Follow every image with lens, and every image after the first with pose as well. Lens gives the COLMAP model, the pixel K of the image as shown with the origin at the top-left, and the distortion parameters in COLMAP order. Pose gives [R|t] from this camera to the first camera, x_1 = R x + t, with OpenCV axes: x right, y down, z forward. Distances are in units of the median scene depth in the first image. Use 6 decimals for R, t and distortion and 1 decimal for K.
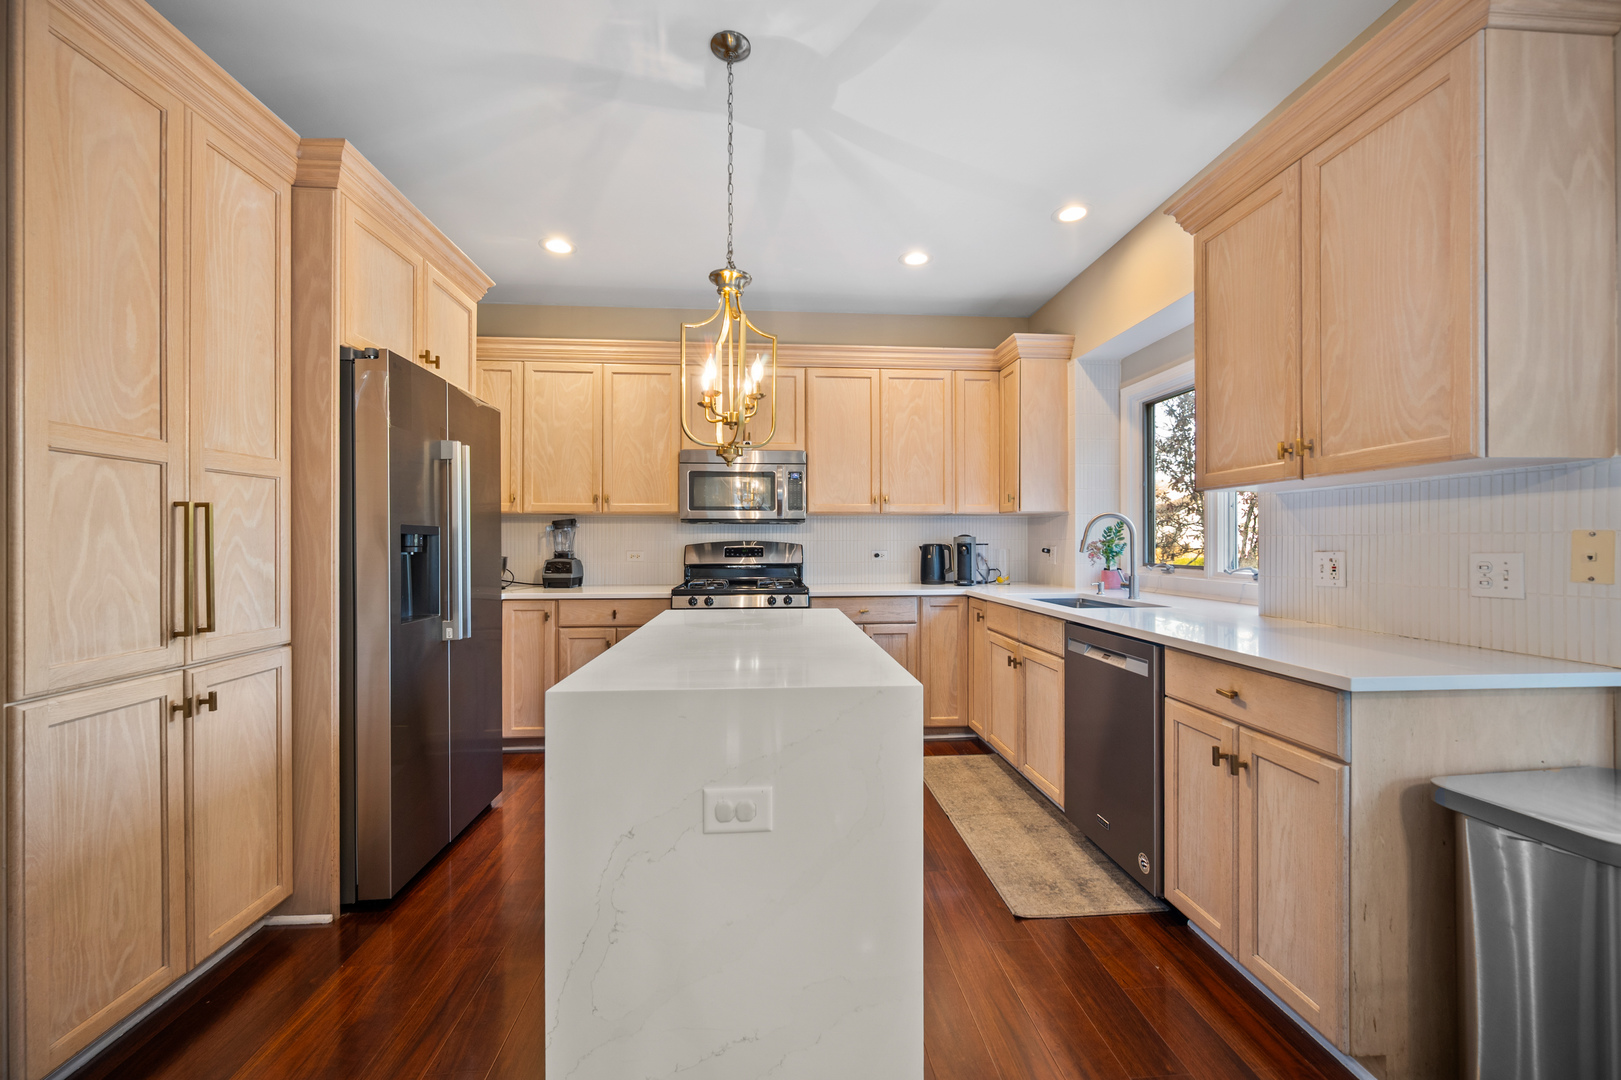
lens RADIAL K [[660.8, 0, 810.2], [0, 660.8, 542.9], [0, 0, 1]] dist [-0.004897, -0.000219]
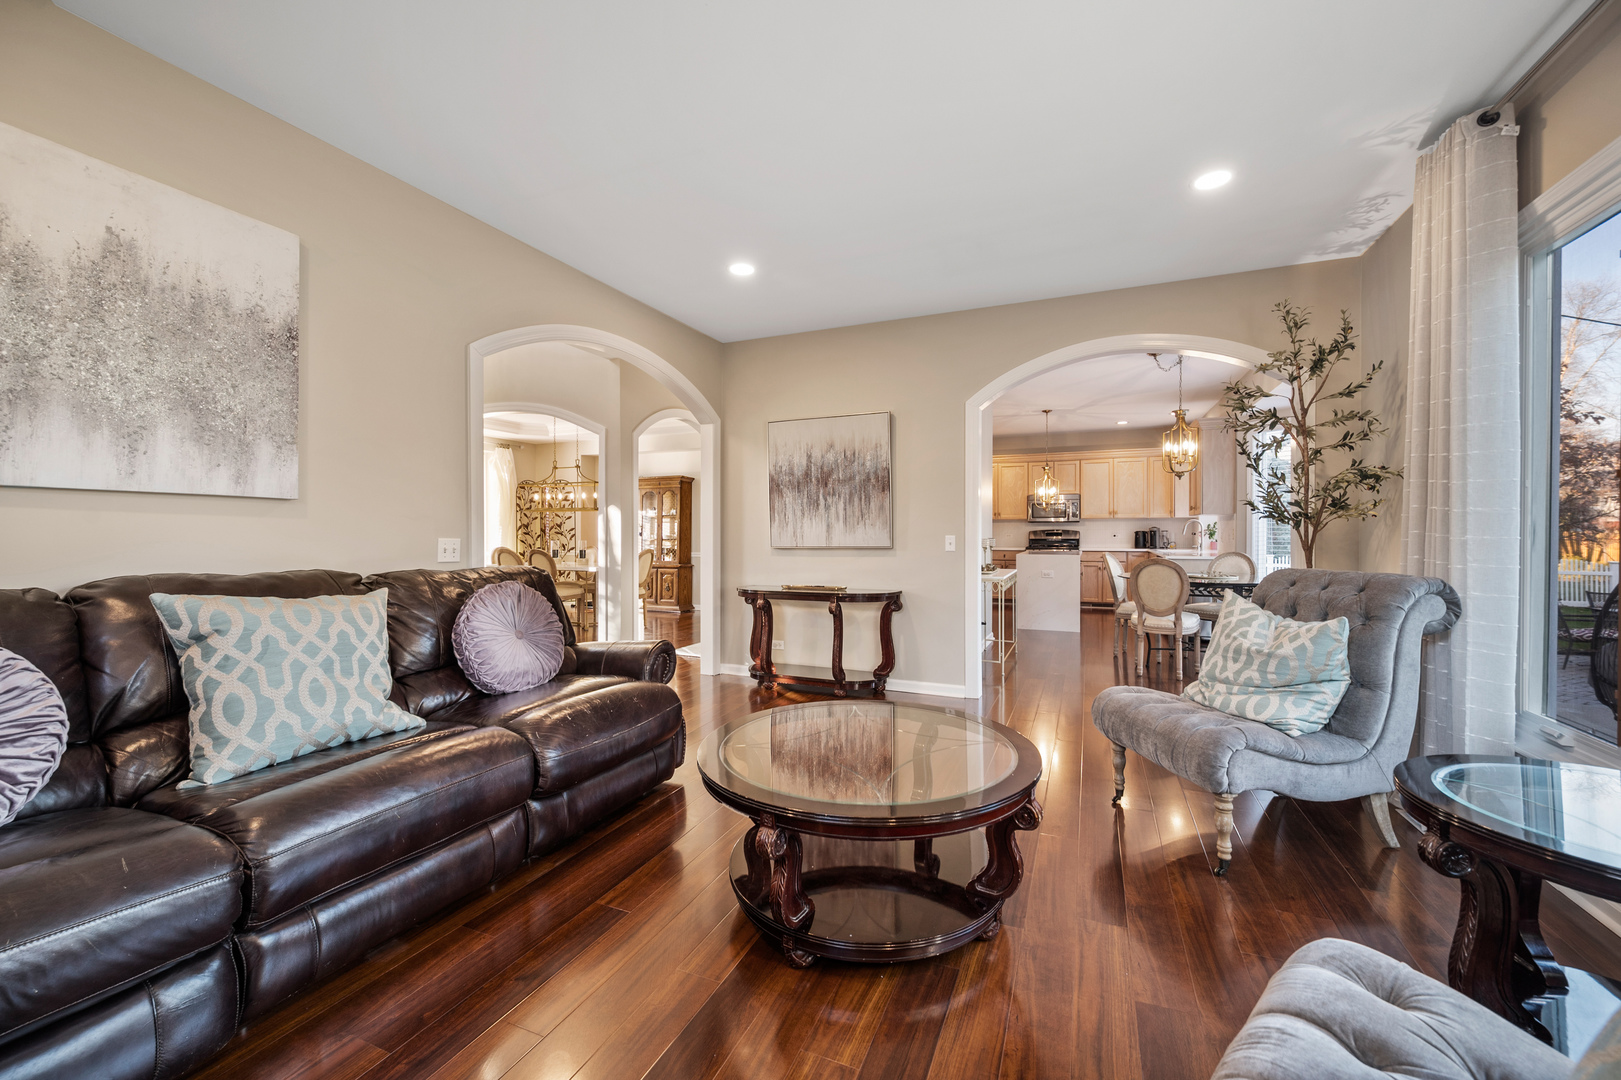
lens RADIAL K [[660.8, 0, 804.7], [0, 660.8, 538.7], [0, 0, 1]] dist [-0.004897, -0.000219]
pose [[0.887585, 0.005052, -0.460616, 0.212106], [-0.000690, 0.999953, 0.009637, 0.008263], [0.460643, -0.008236, 0.887547, -1.643278]]
